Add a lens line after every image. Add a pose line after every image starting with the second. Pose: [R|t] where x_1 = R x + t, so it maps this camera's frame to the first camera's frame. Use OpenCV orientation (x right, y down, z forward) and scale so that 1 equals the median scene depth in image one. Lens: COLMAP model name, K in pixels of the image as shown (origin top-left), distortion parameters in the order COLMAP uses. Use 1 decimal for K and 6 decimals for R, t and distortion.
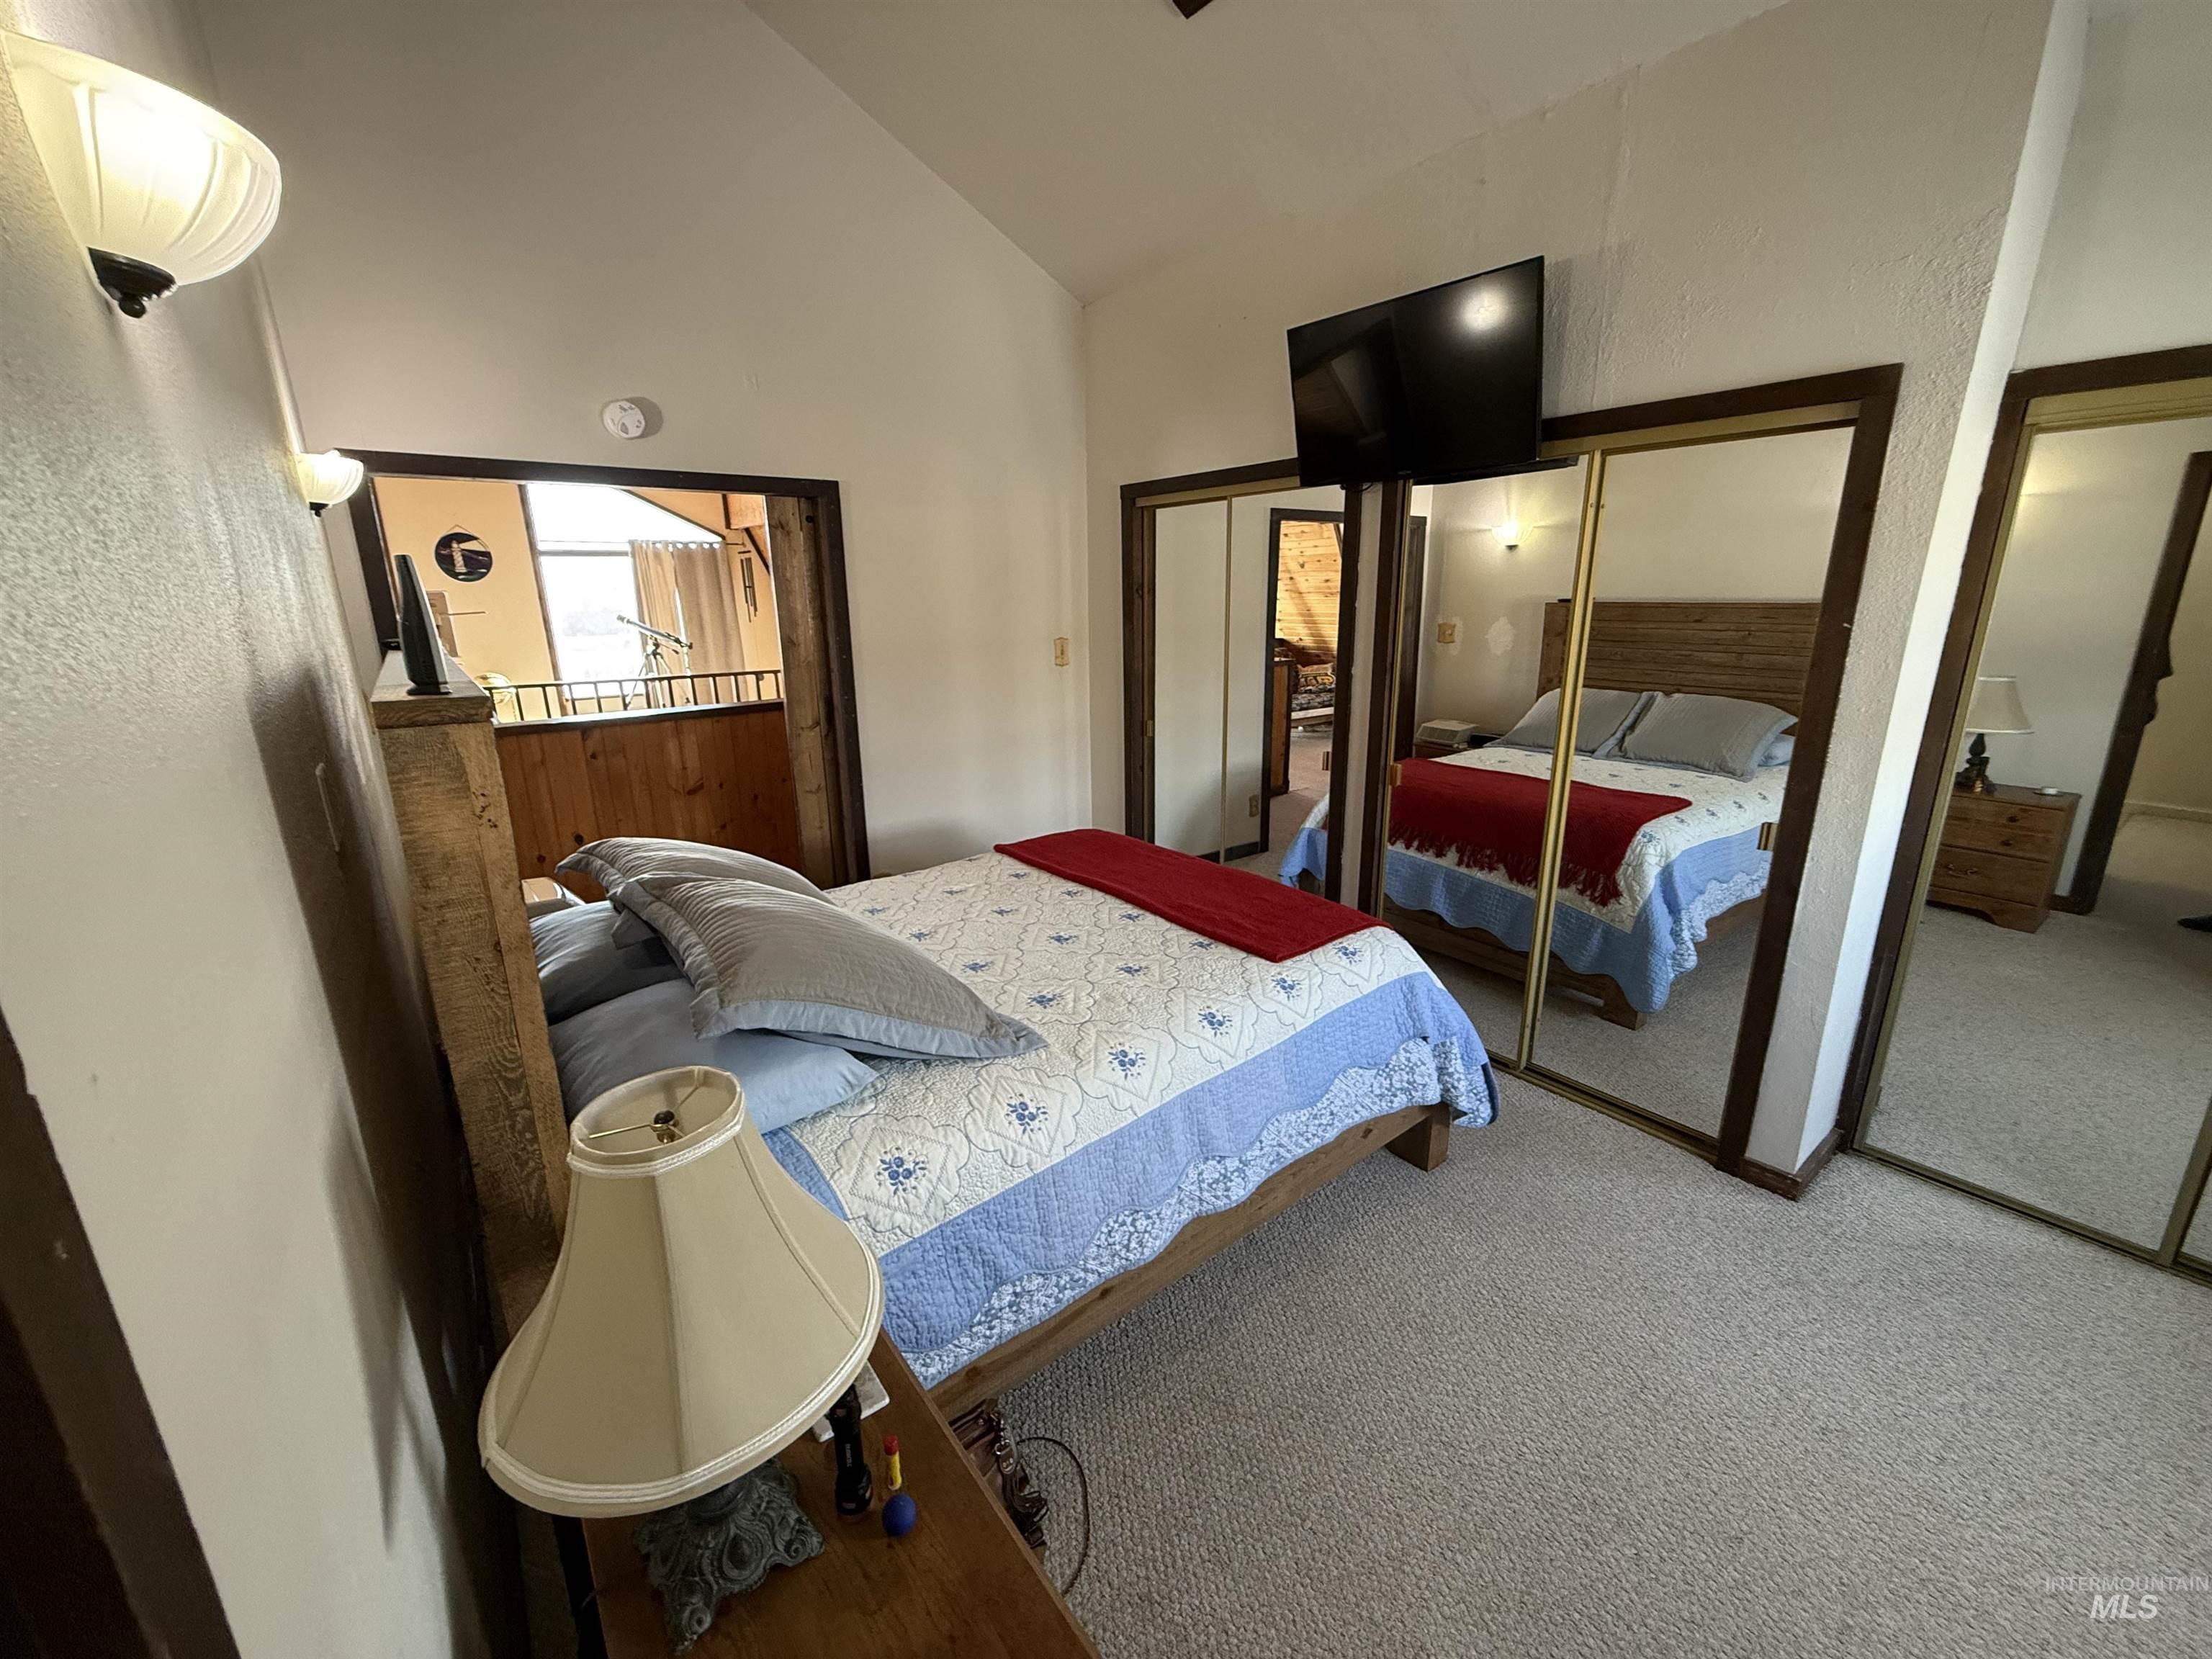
lens RADIAL K [[878.4, 0, 1107.7], [0, 878.4, 829.6], [0, 0, 1]] dist [-0.001804, -0.000023]
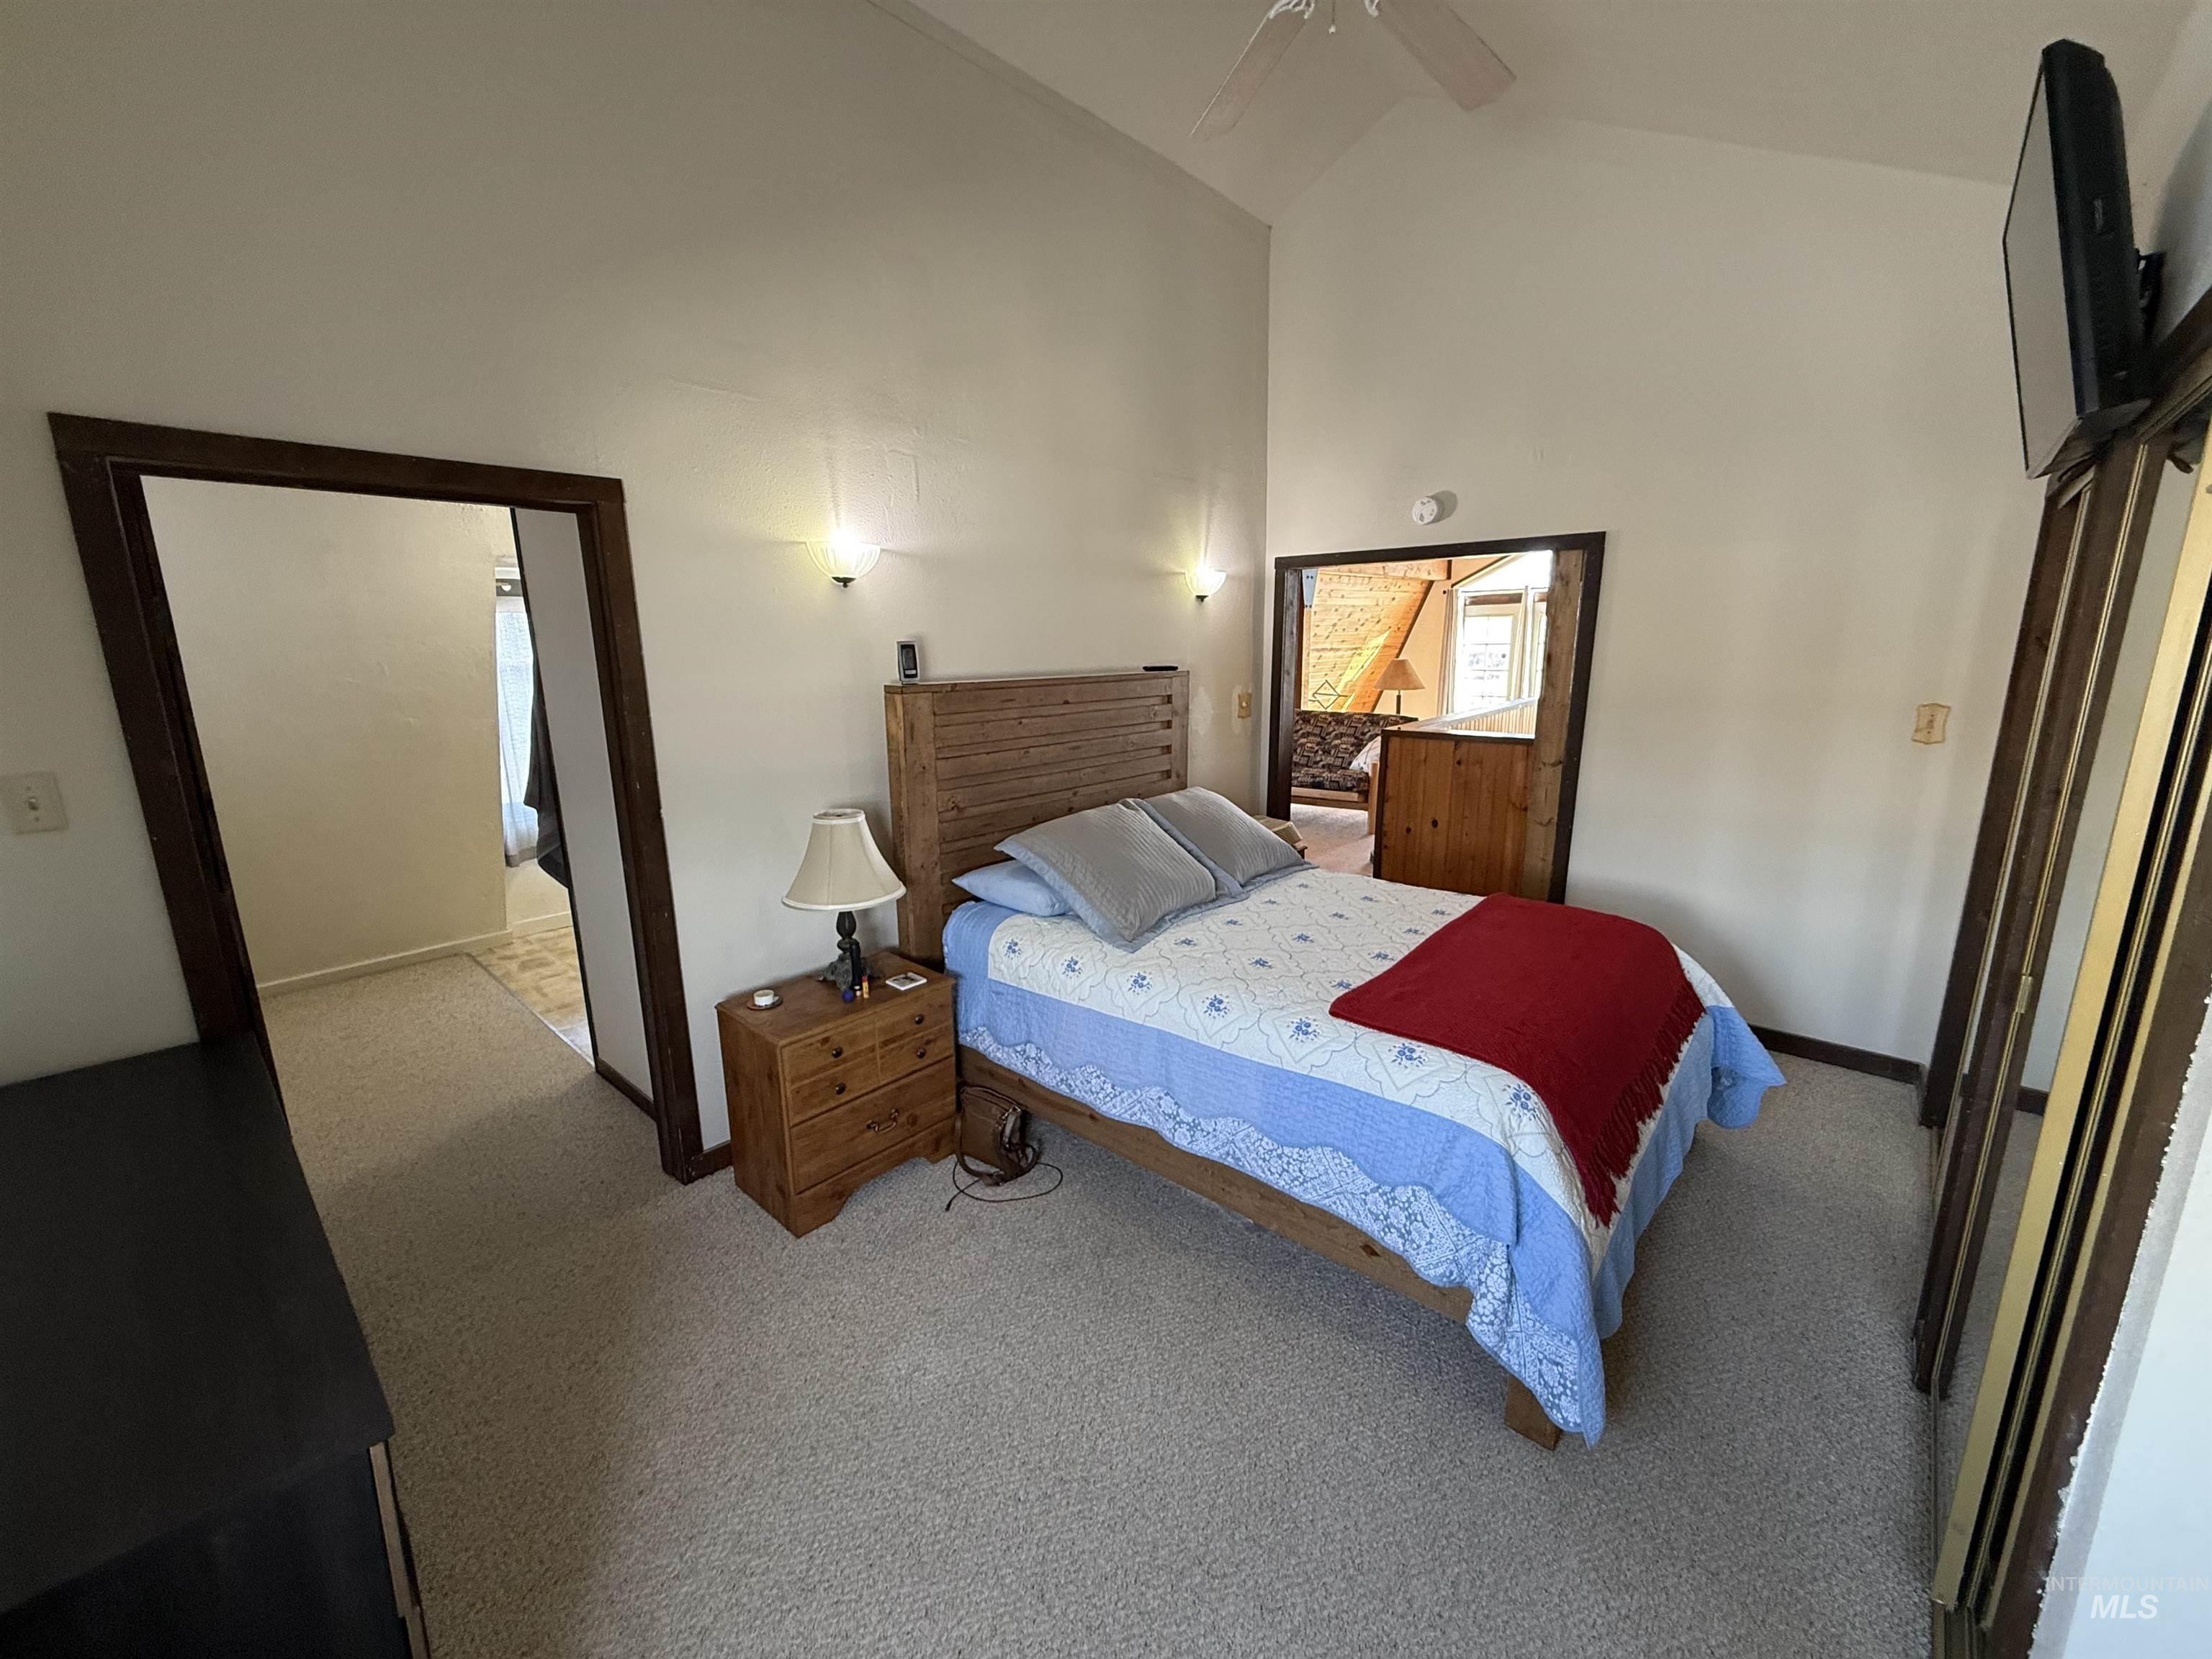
lens RADIAL K [[878.4, 0, 1101.6], [0, 878.4, 831.6], [0, 0, 1]] dist [-0.001804, -0.000023]
pose [[0.172172, 0.224194, -0.959215, 0.603194], [-0.245709, 0.952752, 0.178580, -0.094473], [0.953931, 0.204942, 0.219123, 0.266677]]
